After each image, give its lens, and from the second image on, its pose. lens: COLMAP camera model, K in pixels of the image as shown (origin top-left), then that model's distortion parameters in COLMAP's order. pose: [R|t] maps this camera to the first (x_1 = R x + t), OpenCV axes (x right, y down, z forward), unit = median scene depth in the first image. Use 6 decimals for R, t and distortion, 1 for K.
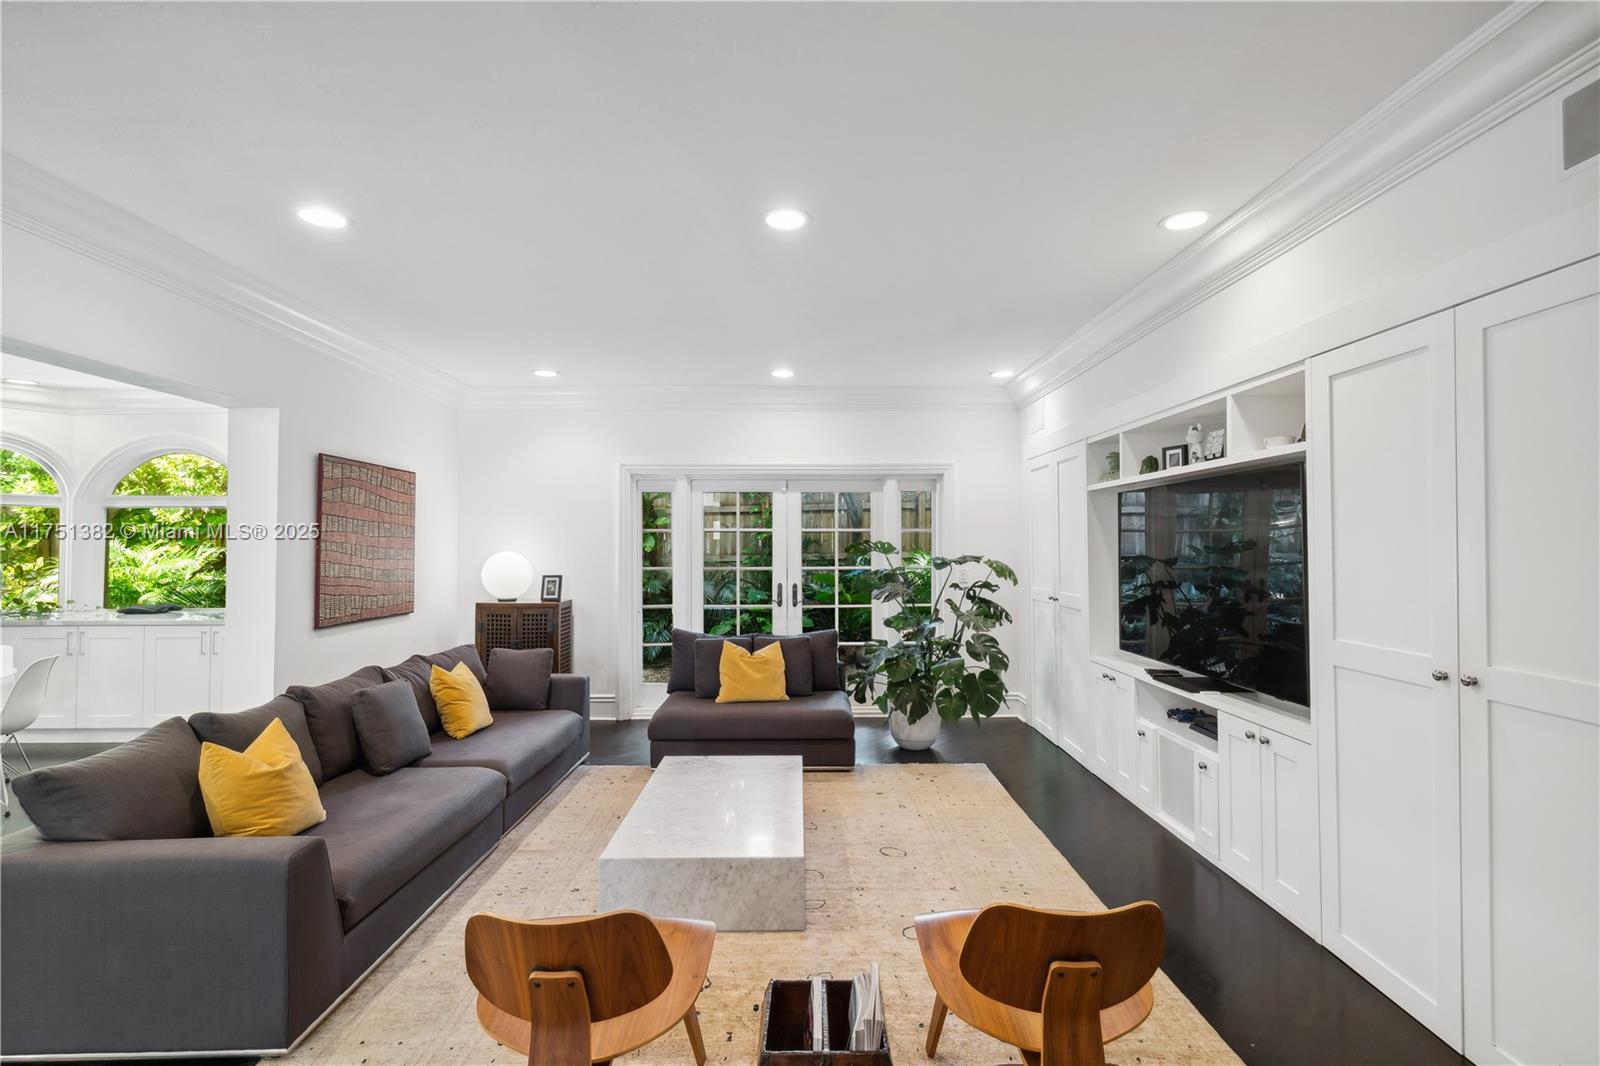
lens RADIAL K [[744.7, 0, 802.4], [0, 744.7, 533.3], [0, 0, 1]] dist [0.003959, -0.000523]
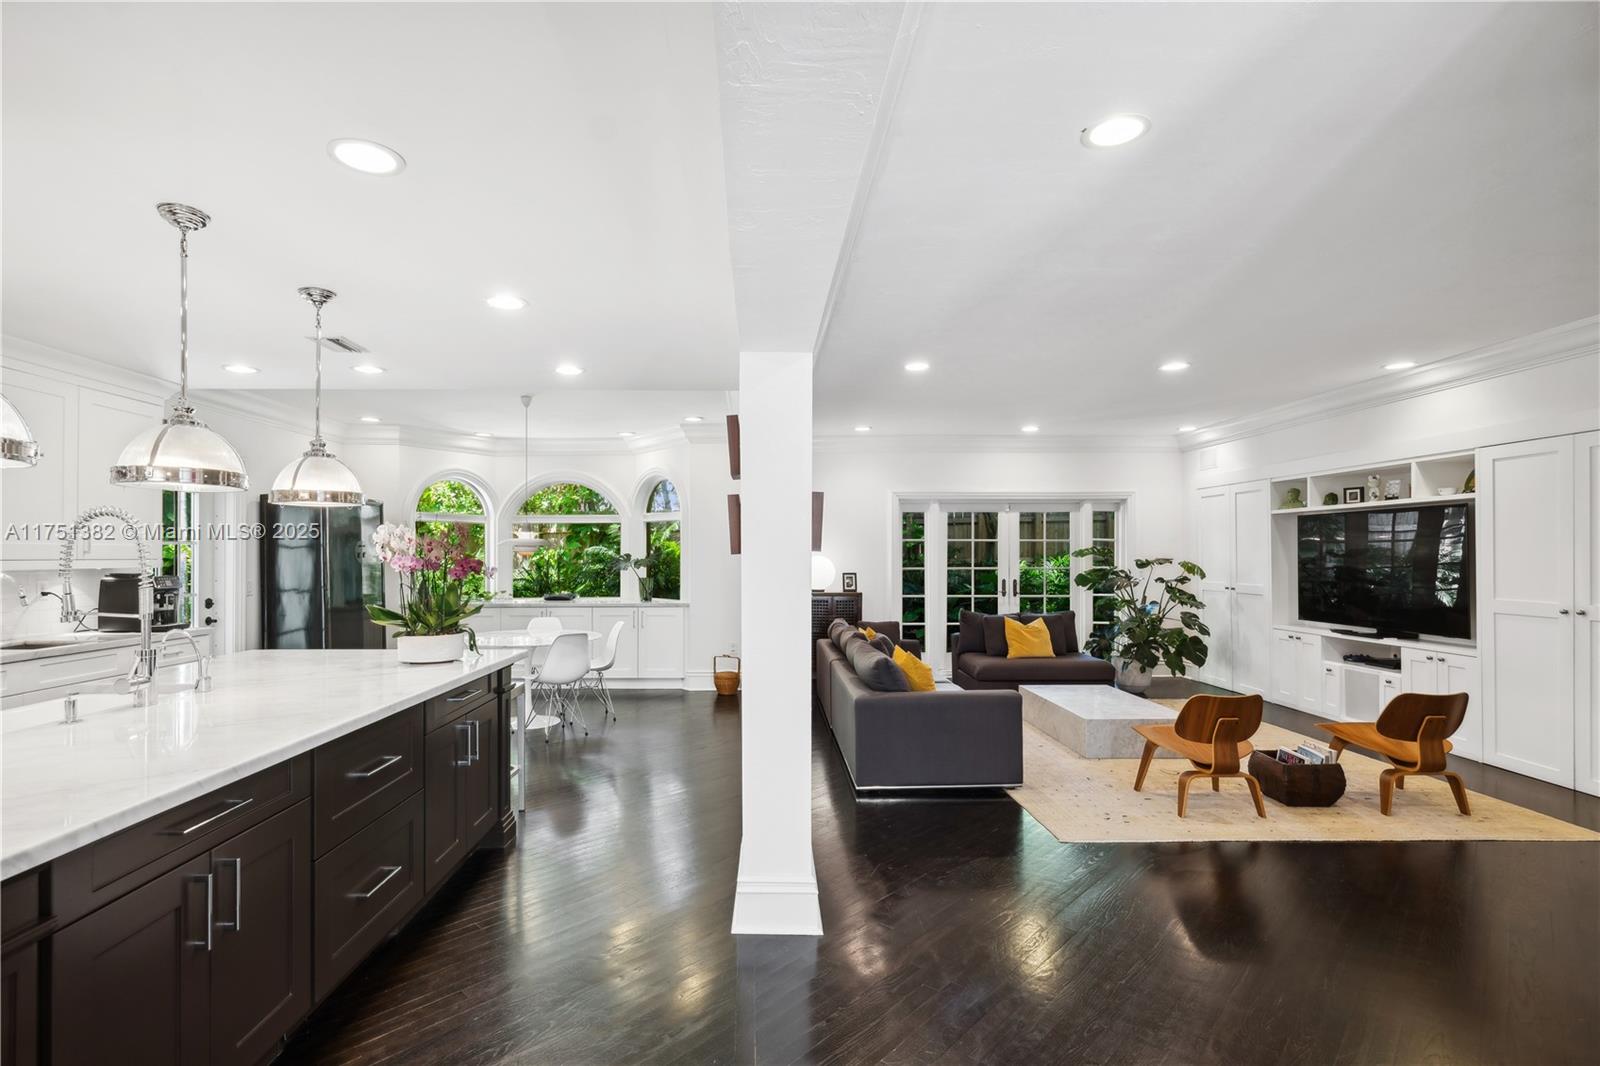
lens RADIAL K [[744.7, 0, 774.4], [0, 744.7, 552.4], [0, 0, 1]] dist [0.003959, -0.000523]
pose [[0.999993, 0.000617, -0.003656, -0.523612], [-0.000562, 0.999889, 0.014903, -0.001974], [0.003664, -0.014900, 0.999882, -0.425858]]
